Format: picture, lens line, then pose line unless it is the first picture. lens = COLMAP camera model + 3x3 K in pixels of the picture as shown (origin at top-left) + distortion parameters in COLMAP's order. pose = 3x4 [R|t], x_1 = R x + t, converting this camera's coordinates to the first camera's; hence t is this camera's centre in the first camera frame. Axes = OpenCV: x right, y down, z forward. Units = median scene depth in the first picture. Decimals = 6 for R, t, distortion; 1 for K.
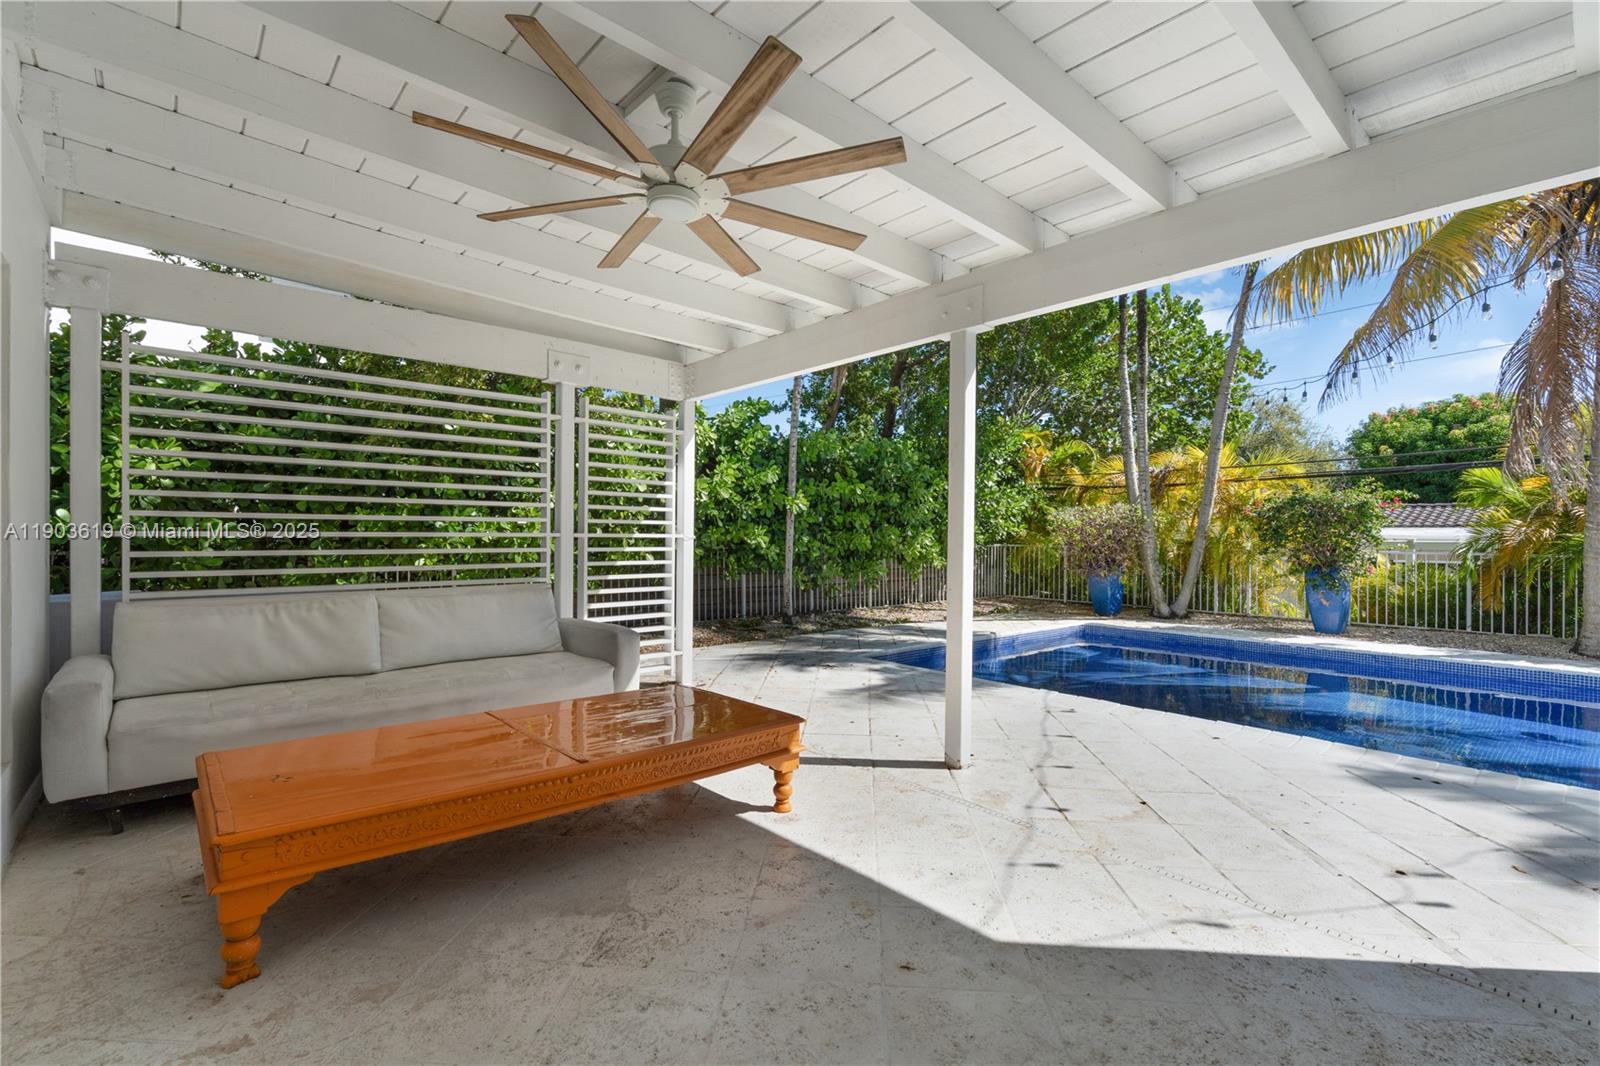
lens RADIAL K [[718.5, 0, 803.0], [0, 718.5, 541.5], [0, 0, 1]] dist [0.000228, 0.000249]
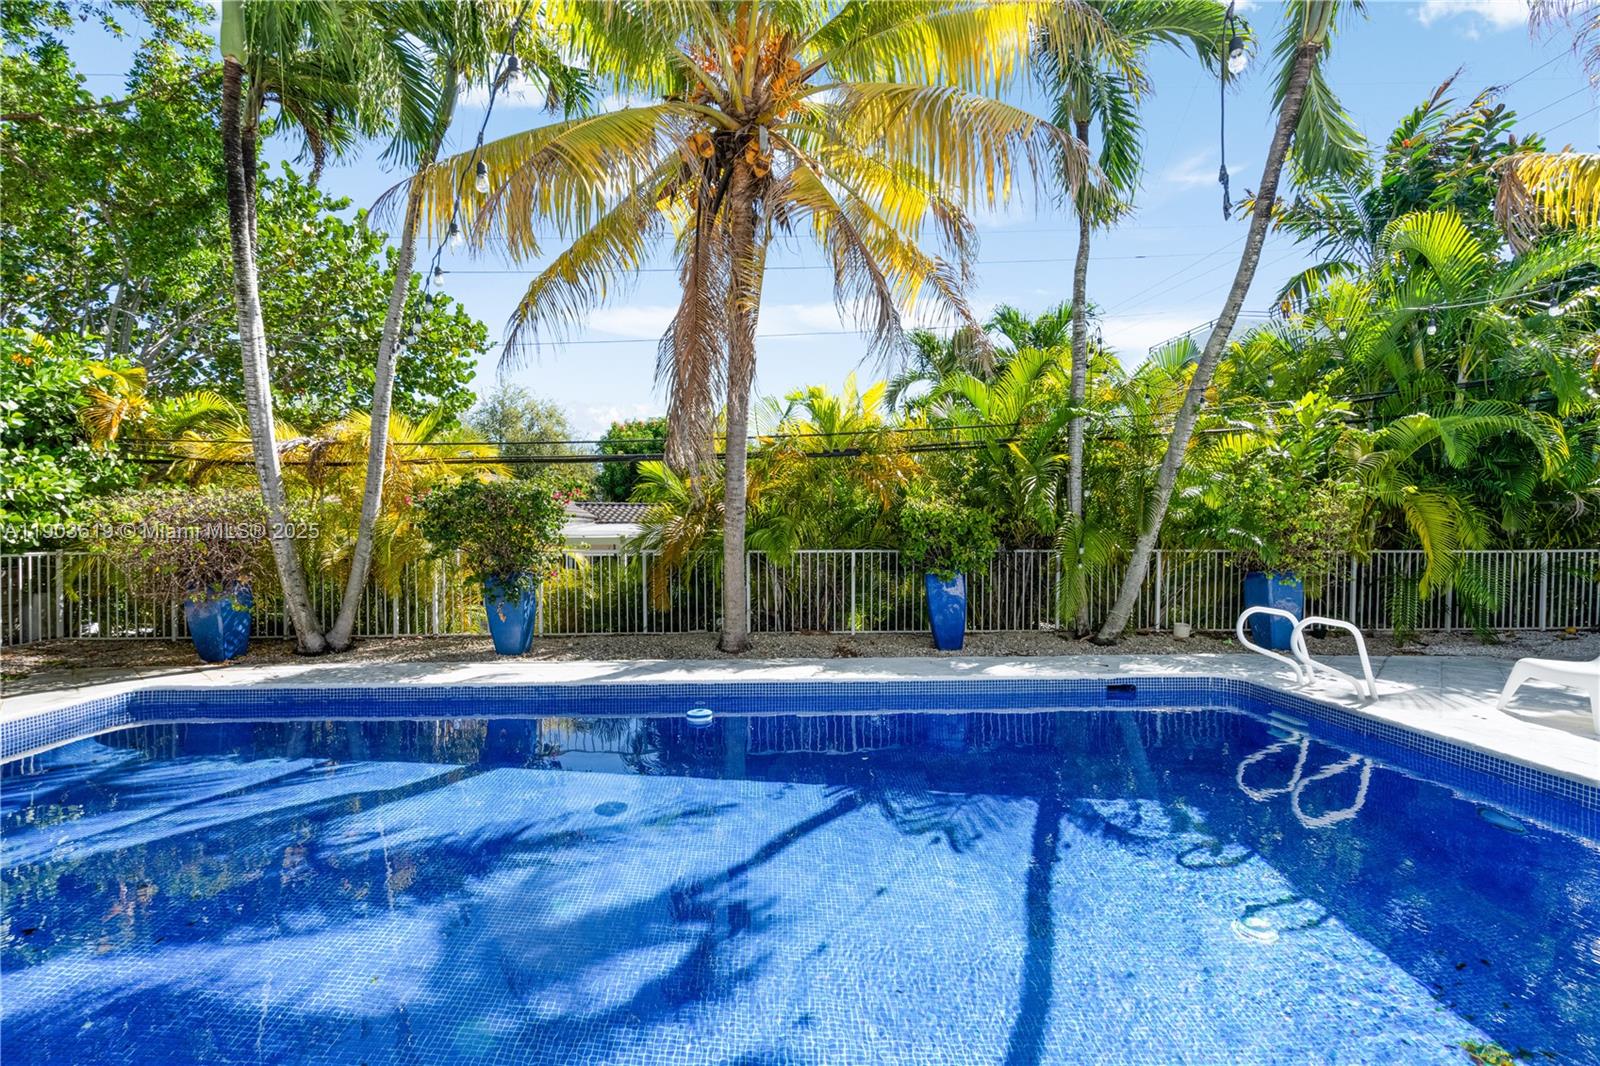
lens RADIAL K [[724.3, 0, 796.2], [0, 724.3, 532.3], [0, 0, 1]] dist [-0.001525, 0.000399]
pose [[0.626370, -0.009598, 0.779467, 0.286113], [0.014928, 0.999889, 0.000317, -0.004808], [-0.779383, 0.011437, 0.626443, 0.227686]]
